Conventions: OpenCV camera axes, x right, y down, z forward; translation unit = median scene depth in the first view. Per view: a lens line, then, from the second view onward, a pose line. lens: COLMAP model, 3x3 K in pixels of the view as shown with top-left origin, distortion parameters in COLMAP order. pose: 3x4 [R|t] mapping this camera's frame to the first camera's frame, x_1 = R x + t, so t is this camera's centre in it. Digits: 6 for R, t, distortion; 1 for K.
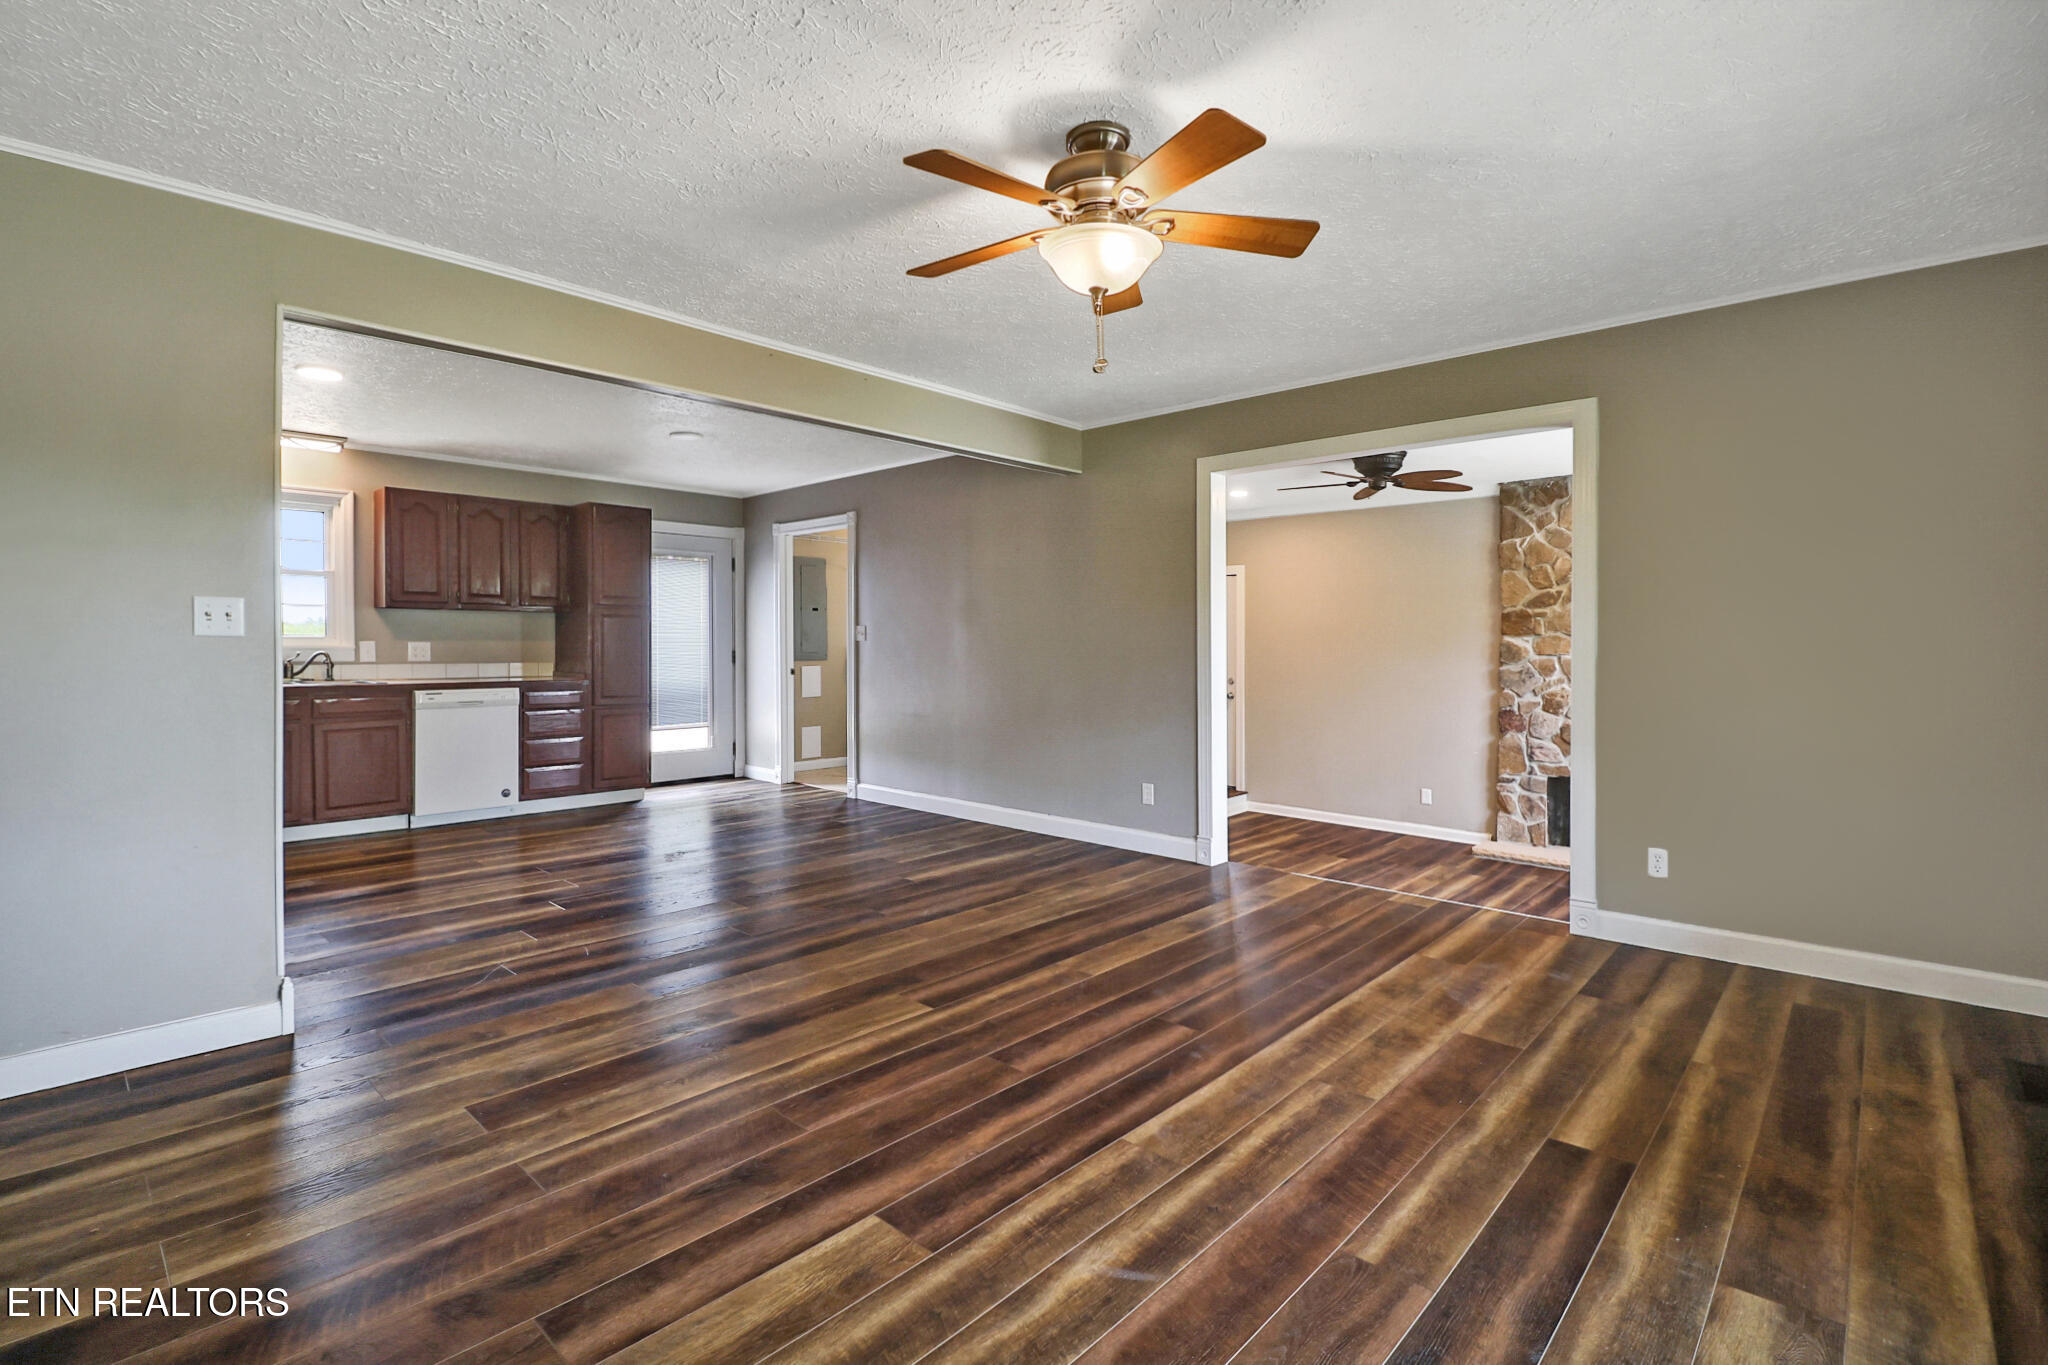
lens RADIAL K [[941.7, 0, 1010.2], [0, 941.7, 649.6], [0, 0, 1]] dist [0.001424, -0.011066]
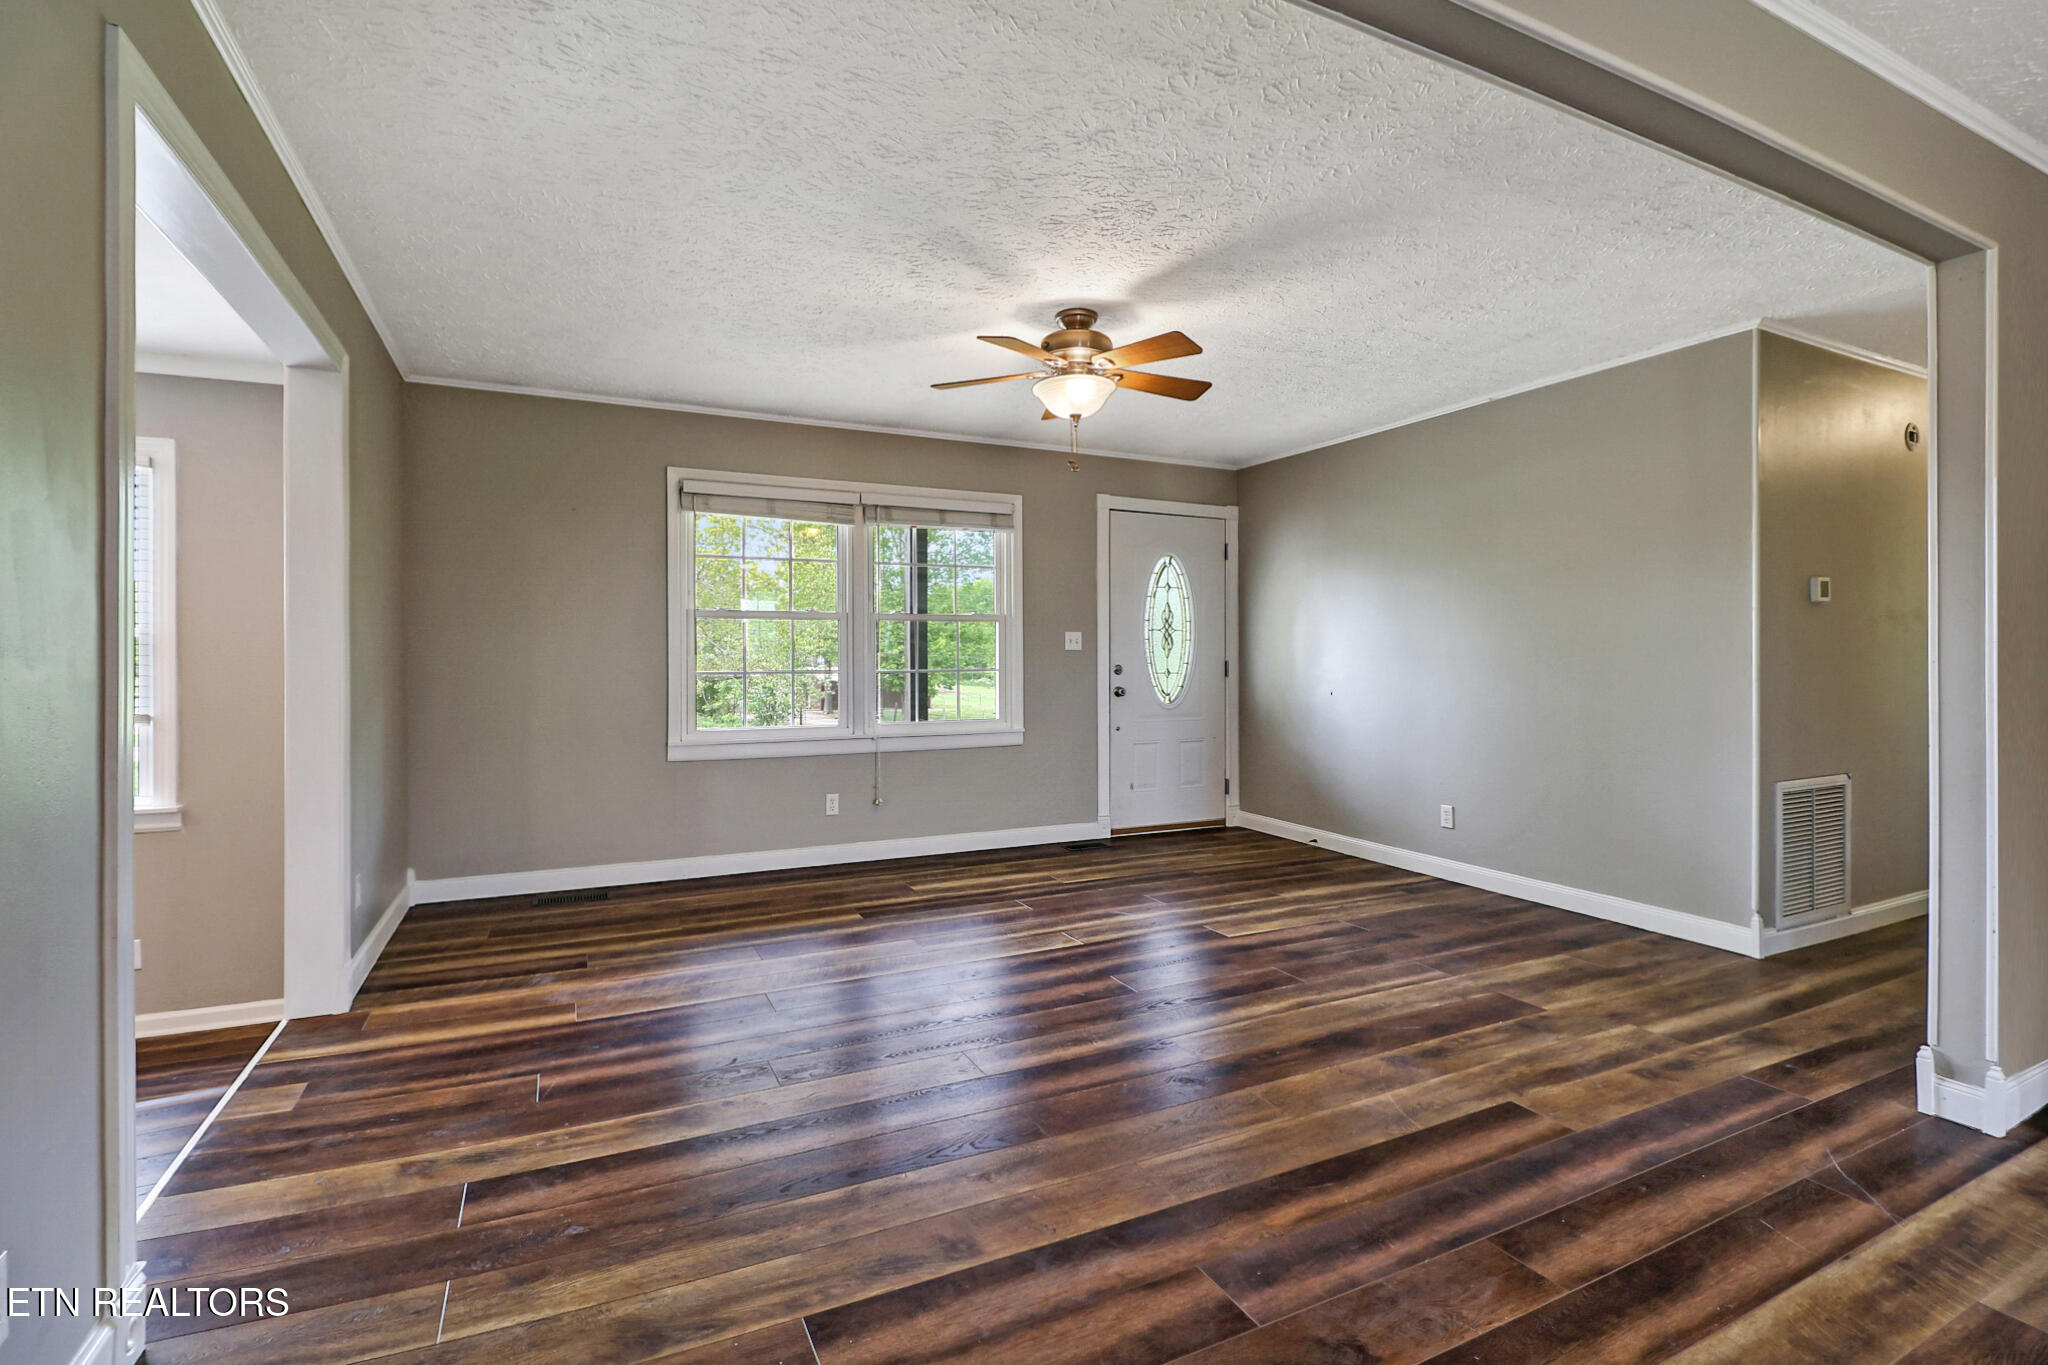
lens RADIAL K [[941.7, 0, 1010.2], [0, 941.7, 649.6], [0, 0, 1]] dist [0.001424, -0.011066]
pose [[-0.933618, -0.000646, 0.358269, -0.291104], [-0.001955, 0.999993, -0.003291, -0.008187], [-0.358264, -0.003773, -0.933613, 2.071265]]
